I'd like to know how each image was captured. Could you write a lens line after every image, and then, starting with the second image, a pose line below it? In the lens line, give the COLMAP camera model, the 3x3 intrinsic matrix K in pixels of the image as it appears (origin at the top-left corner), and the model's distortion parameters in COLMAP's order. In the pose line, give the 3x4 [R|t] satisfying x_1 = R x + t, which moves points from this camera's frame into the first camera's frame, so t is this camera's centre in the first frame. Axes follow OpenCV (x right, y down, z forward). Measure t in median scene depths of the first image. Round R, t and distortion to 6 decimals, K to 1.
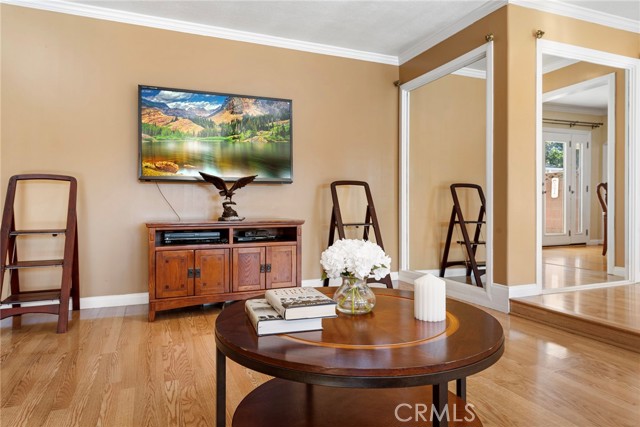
lens RADIAL K [[403.5, 0, 318.4], [0, 403.5, 205.8], [0, 0, 1]] dist [0.005230, 0.001002]
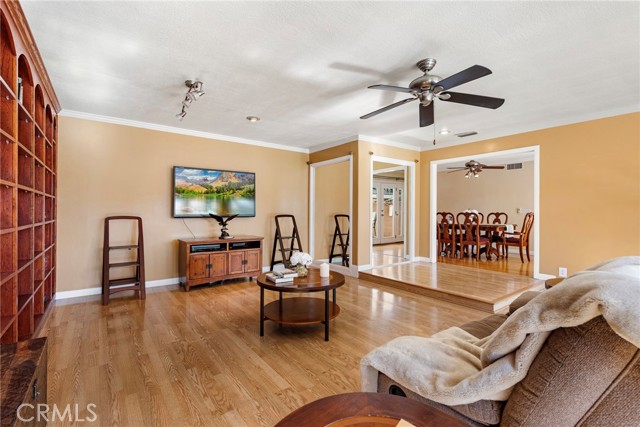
lens RADIAL K [[295.0, 0, 320.0], [0, 295.0, 213.5], [0, 0, 1]] dist [0.004702, 0.000148]
pose [[0.967507, 0.002317, 0.252834, -0.131894], [-0.003576, 0.999983, 0.004522, -0.086869], [-0.252819, -0.005279, 0.967499, -0.468167]]
